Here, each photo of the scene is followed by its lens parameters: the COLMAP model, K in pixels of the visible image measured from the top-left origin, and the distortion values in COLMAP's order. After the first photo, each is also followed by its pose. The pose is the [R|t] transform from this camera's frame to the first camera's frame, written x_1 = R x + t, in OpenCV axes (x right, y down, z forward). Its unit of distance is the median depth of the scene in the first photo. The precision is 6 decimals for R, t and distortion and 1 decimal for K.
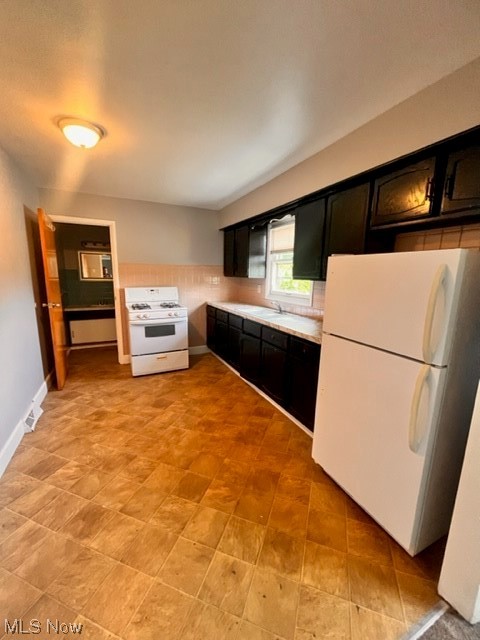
lens RADIAL K [[260.8, 0, 239.7], [0, 260.8, 319.9], [0, 0, 1]] dist [-0.012444, -0.000079]
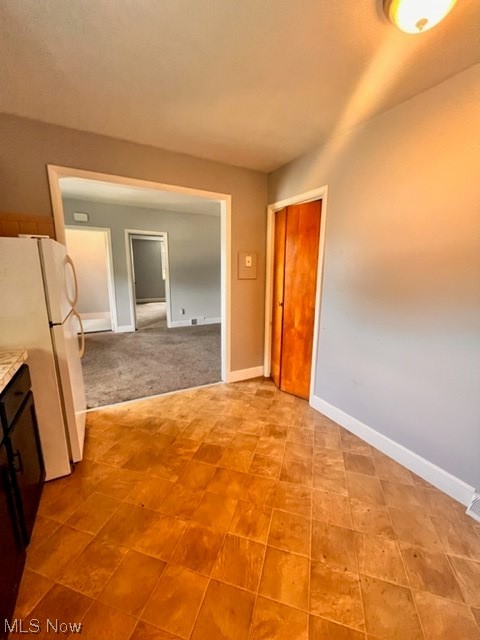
lens RADIAL K [[260.8, 0, 238.7], [0, 260.8, 322.2], [0, 0, 1]] dist [-0.012444, -0.000079]
pose [[-0.998166, -0.025215, -0.055042, -0.203120], [-0.043694, 0.929340, 0.366631, -0.269609], [0.041908, 0.368364, -0.928737, 1.620449]]
